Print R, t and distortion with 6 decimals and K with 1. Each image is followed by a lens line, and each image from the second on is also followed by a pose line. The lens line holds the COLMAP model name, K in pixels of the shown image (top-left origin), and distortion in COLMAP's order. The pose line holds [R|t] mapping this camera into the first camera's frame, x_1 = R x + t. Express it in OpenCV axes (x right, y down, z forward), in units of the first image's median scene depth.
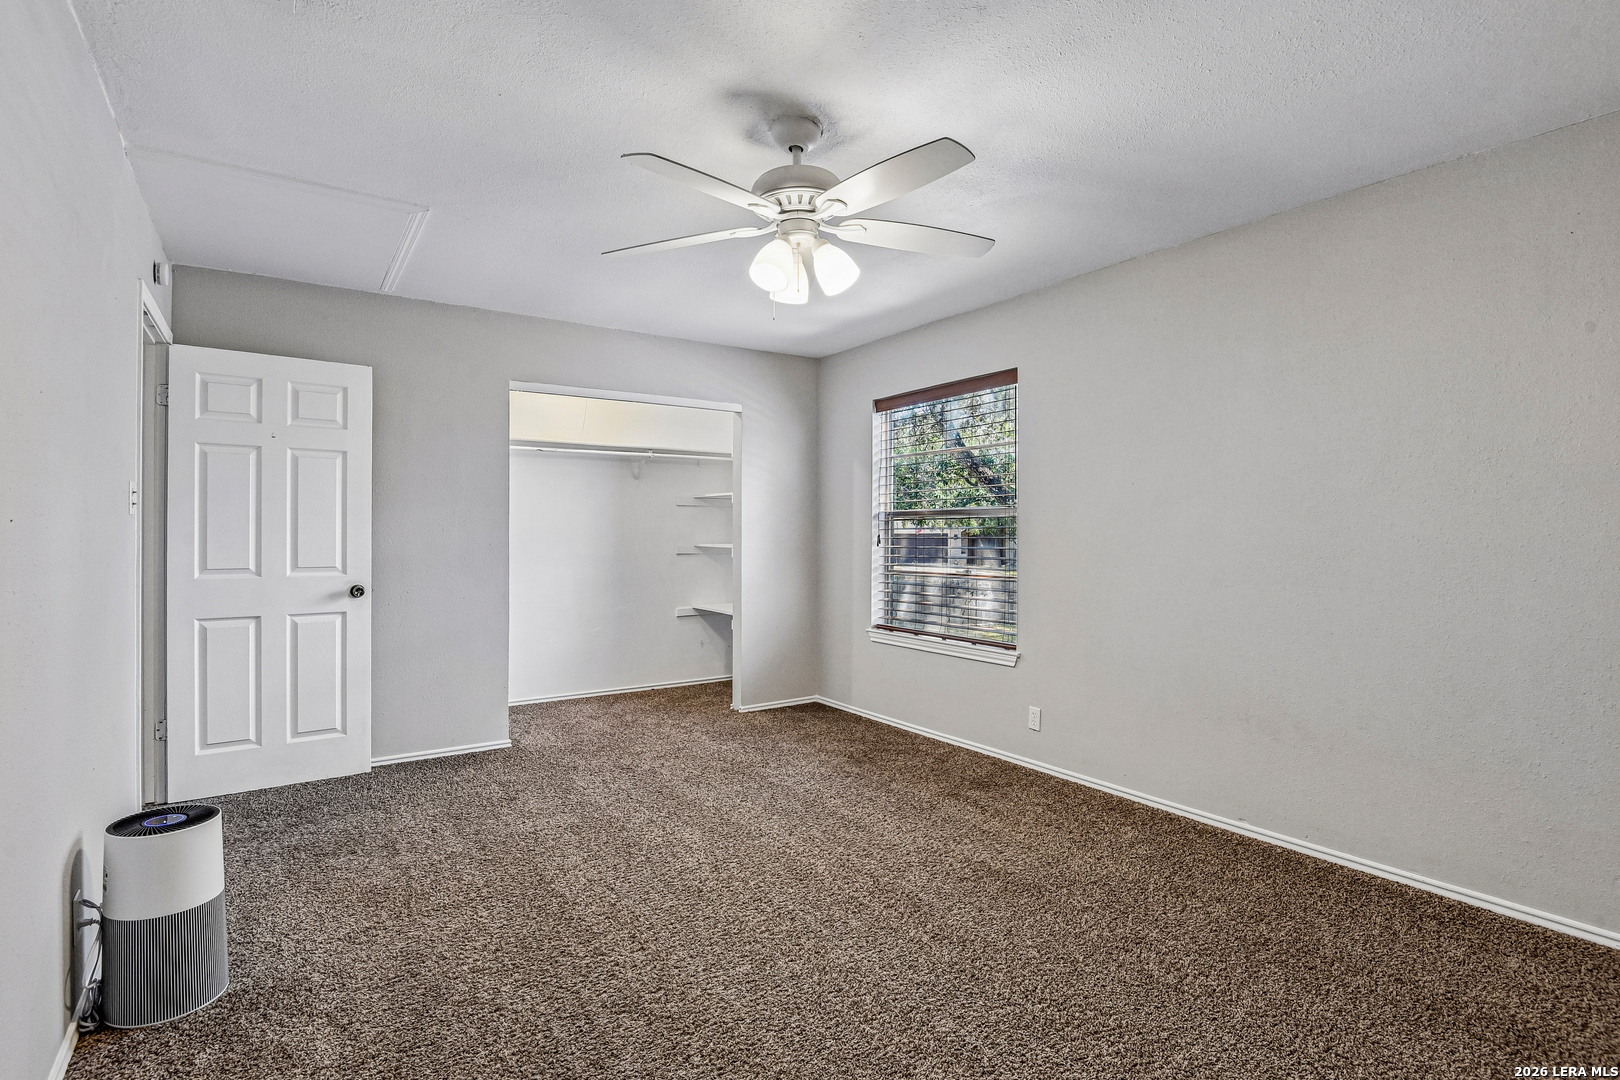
lens RADIAL K [[783.1, 0, 806.5], [0, 783.1, 534.2], [0, 0, 1]] dist [-0.000430, -0.000154]
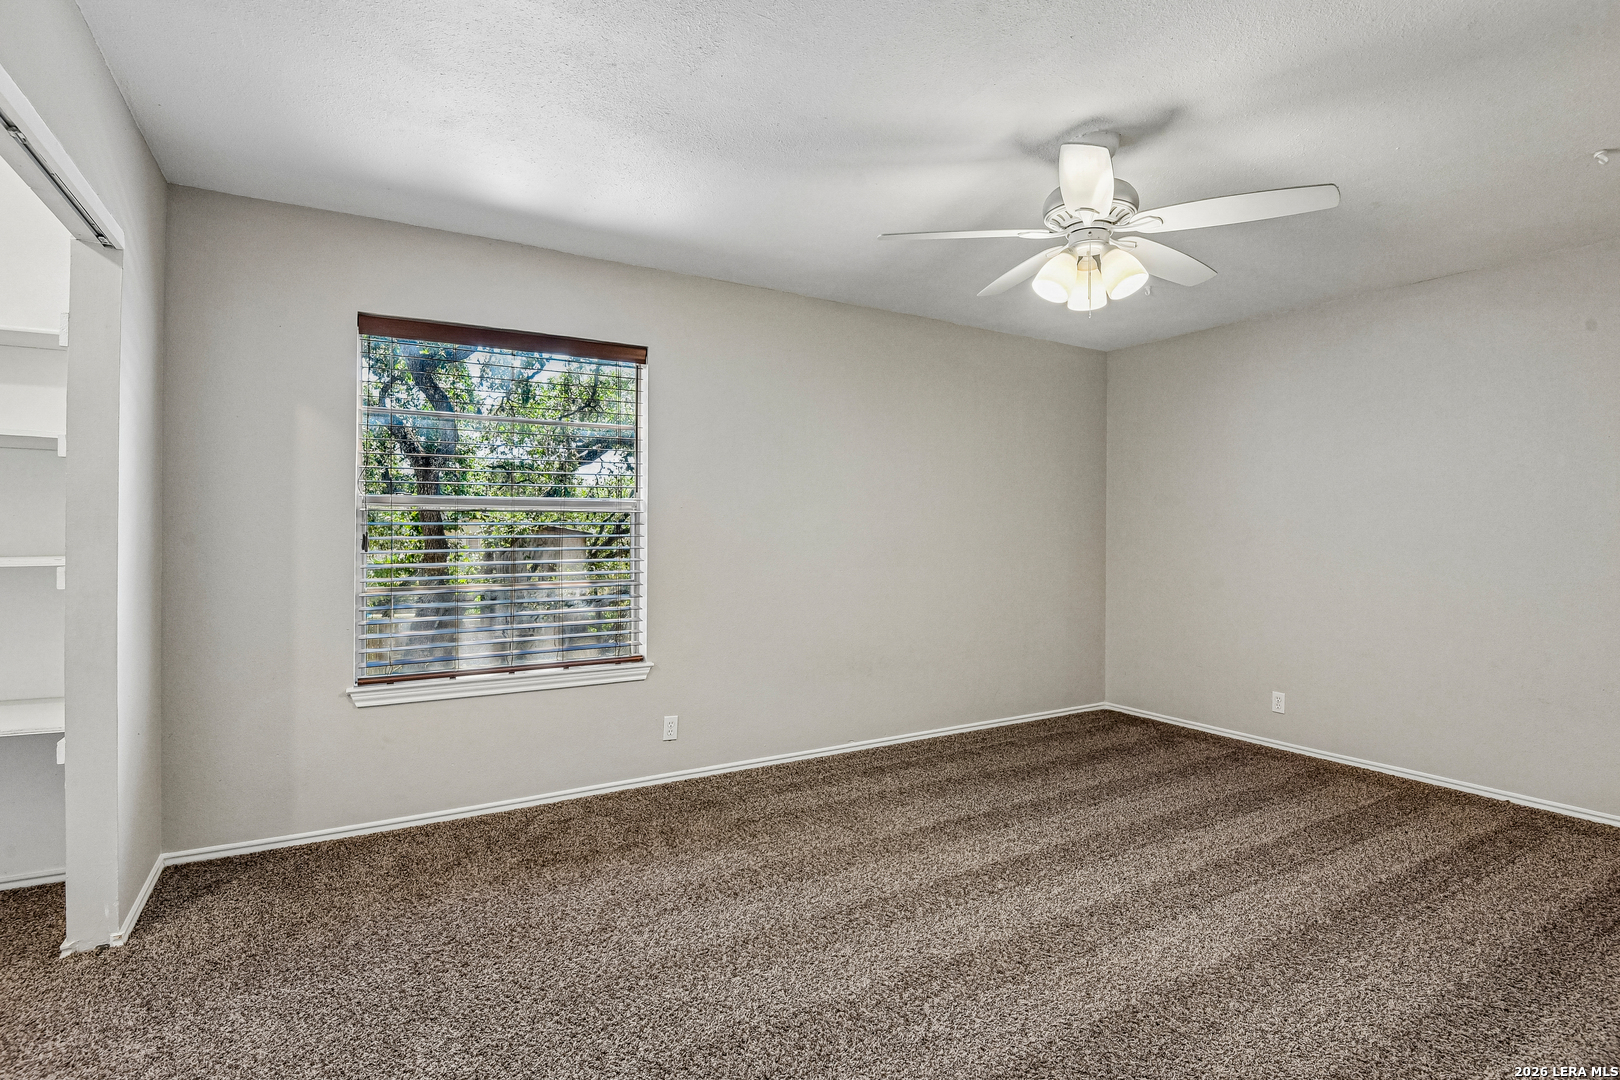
lens RADIAL K [[783.1, 0, 806.5], [0, 783.1, 534.2], [0, 0, 1]] dist [-0.000430, -0.000154]
pose [[0.063798, -0.008732, 0.997925, -0.609899], [-0.003094, 0.999955, 0.008947, -0.006697], [-0.997958, -0.003659, 0.063768, 0.746463]]
